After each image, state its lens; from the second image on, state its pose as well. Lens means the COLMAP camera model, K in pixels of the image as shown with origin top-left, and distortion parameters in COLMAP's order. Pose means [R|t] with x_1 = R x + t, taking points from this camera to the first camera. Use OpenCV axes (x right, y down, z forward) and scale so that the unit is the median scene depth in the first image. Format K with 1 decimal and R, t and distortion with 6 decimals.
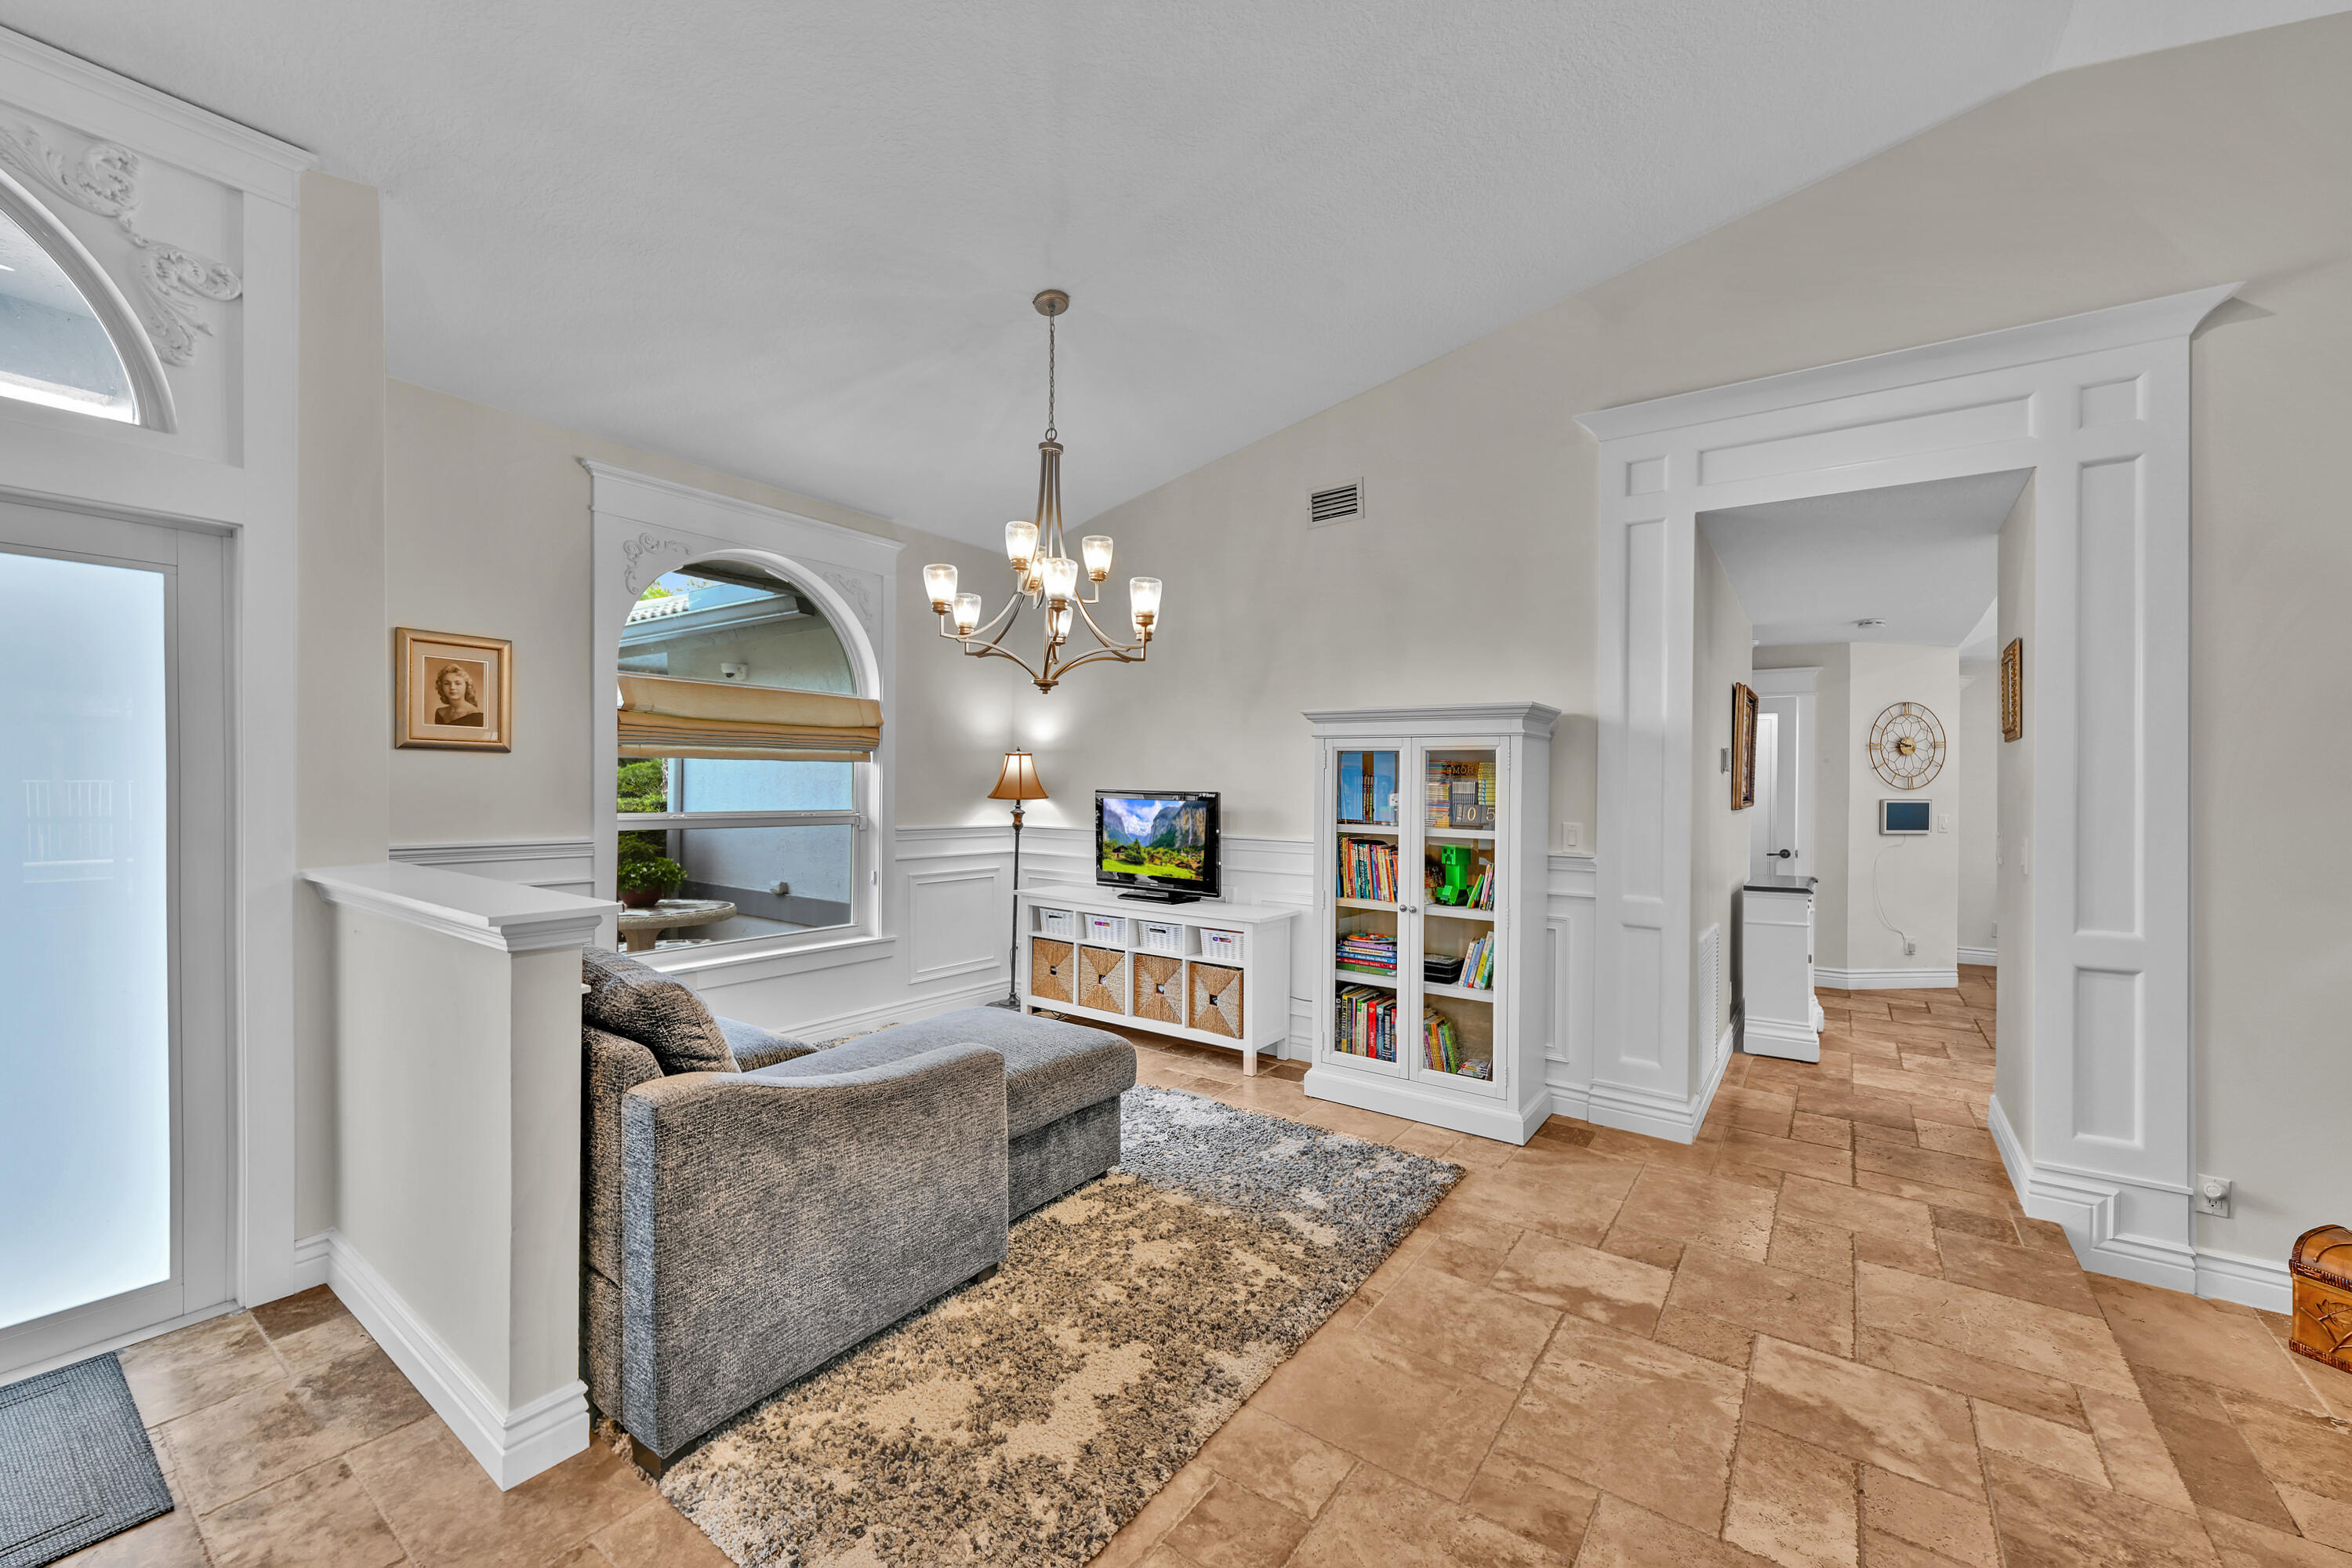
lens RADIAL K [[932.1, 0, 1170.1], [0, 932.1, 782.2], [0, 0, 1]] dist [-0.002742, 0.000784]
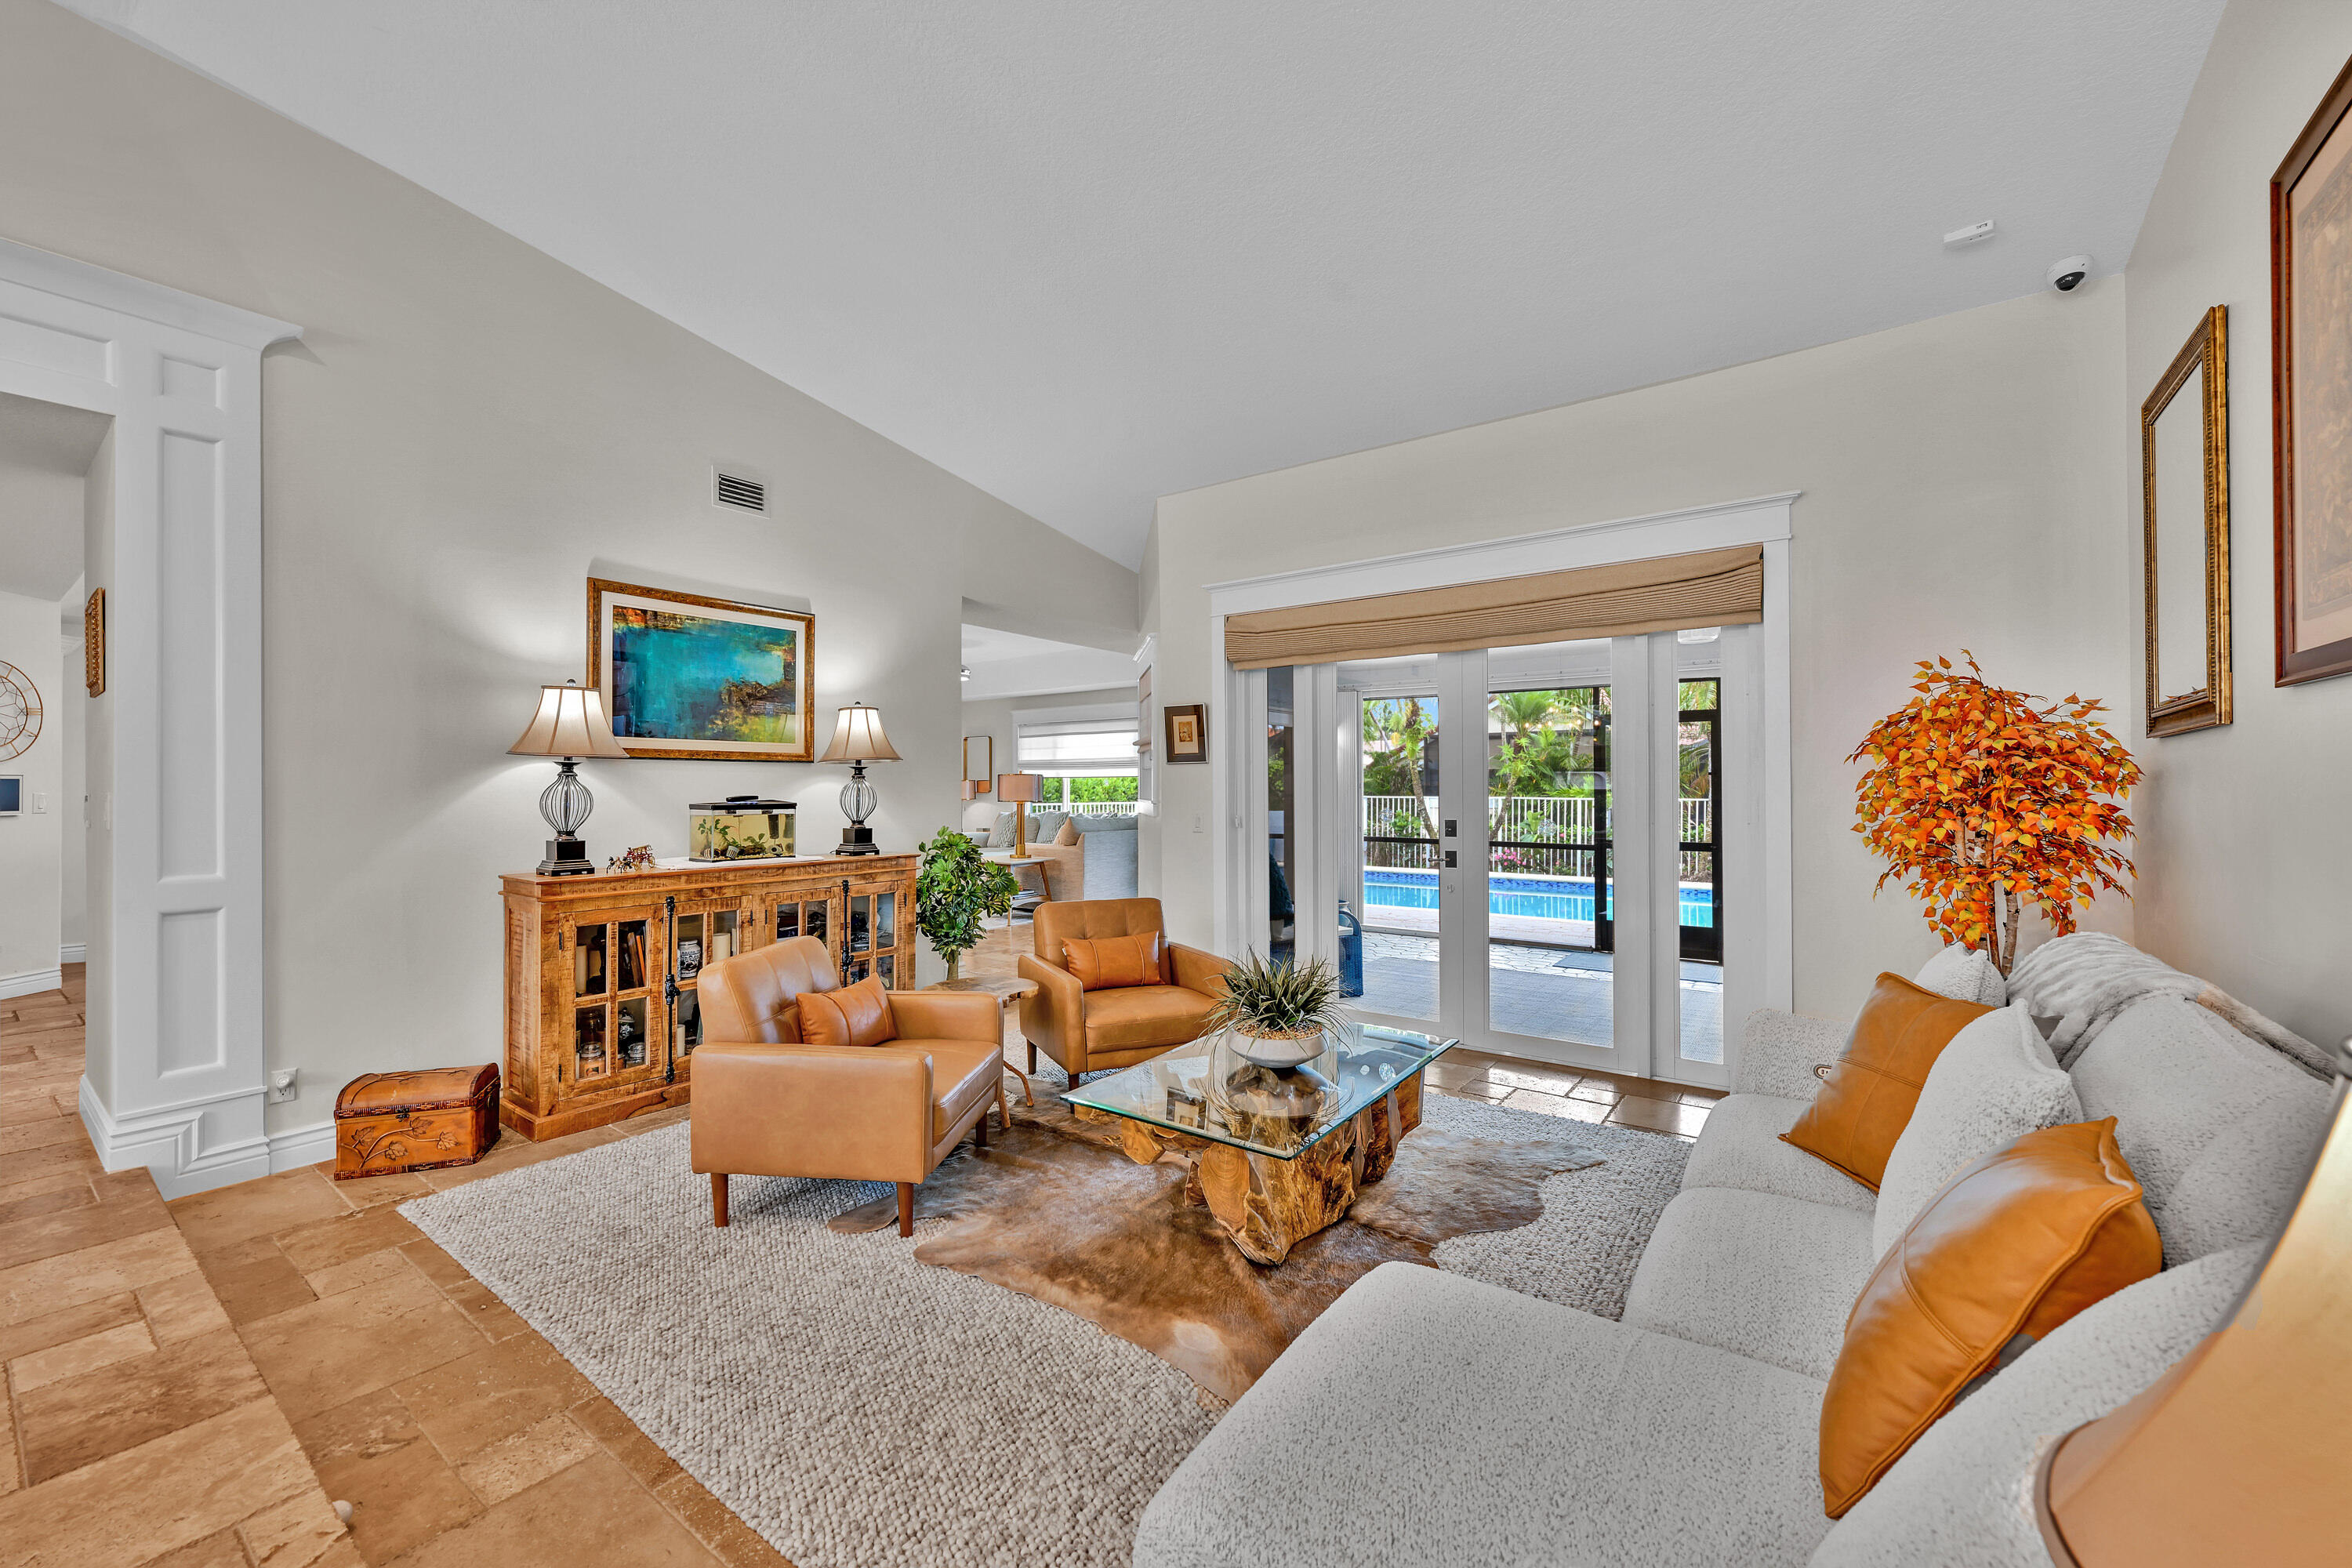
lens RADIAL K [[932.1, 0, 1163.8], [0, 932.1, 773.7], [0, 0, 1]] dist [-0.002742, 0.000784]
pose [[0.014426, -0.002119, 0.999894, -0.047160], [0.004894, 0.999986, 0.002049, 0.046192], [-0.999884, 0.004864, 0.014436, -0.135272]]
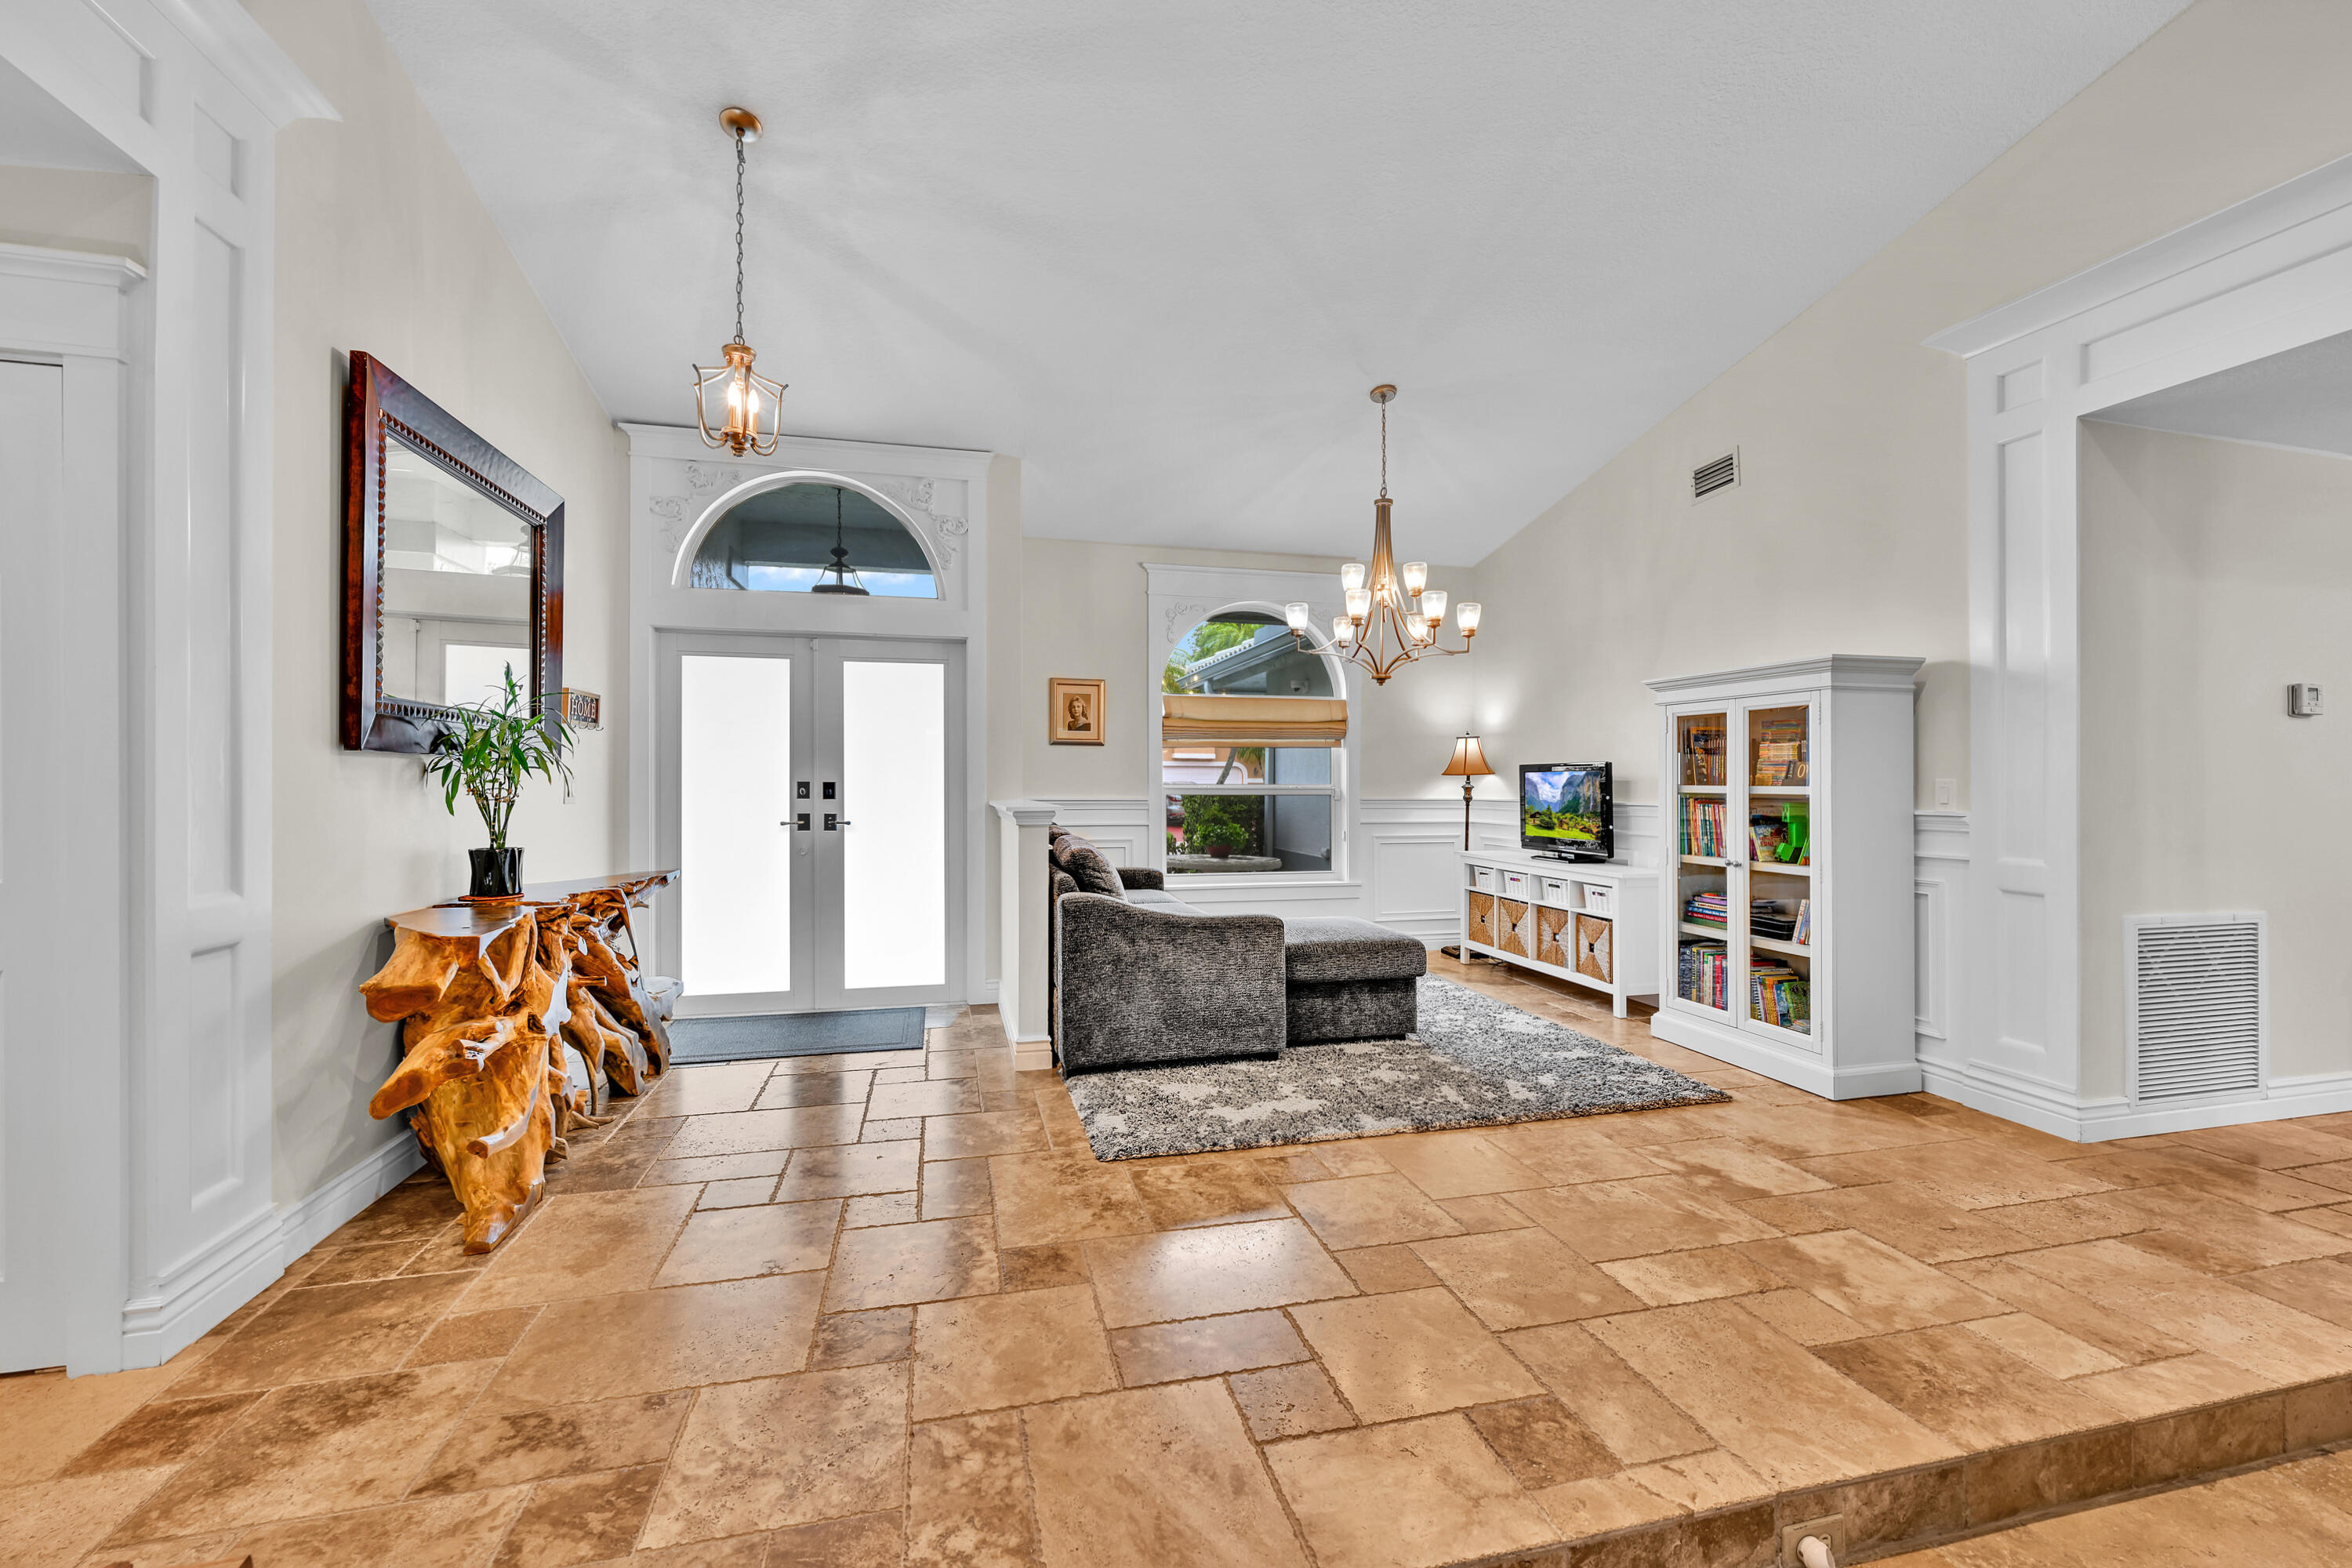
lens RADIAL K [[932.1, 0, 1174.5], [0, 932.1, 779.4], [0, 0, 1]] dist [-0.002742, 0.000784]
pose [[0.763717, -0.016203, -0.645348, 0.573919], [0.009853, 0.999861, -0.013443, 0.063841], [0.645476, 0.003908, 0.763770, -0.251933]]
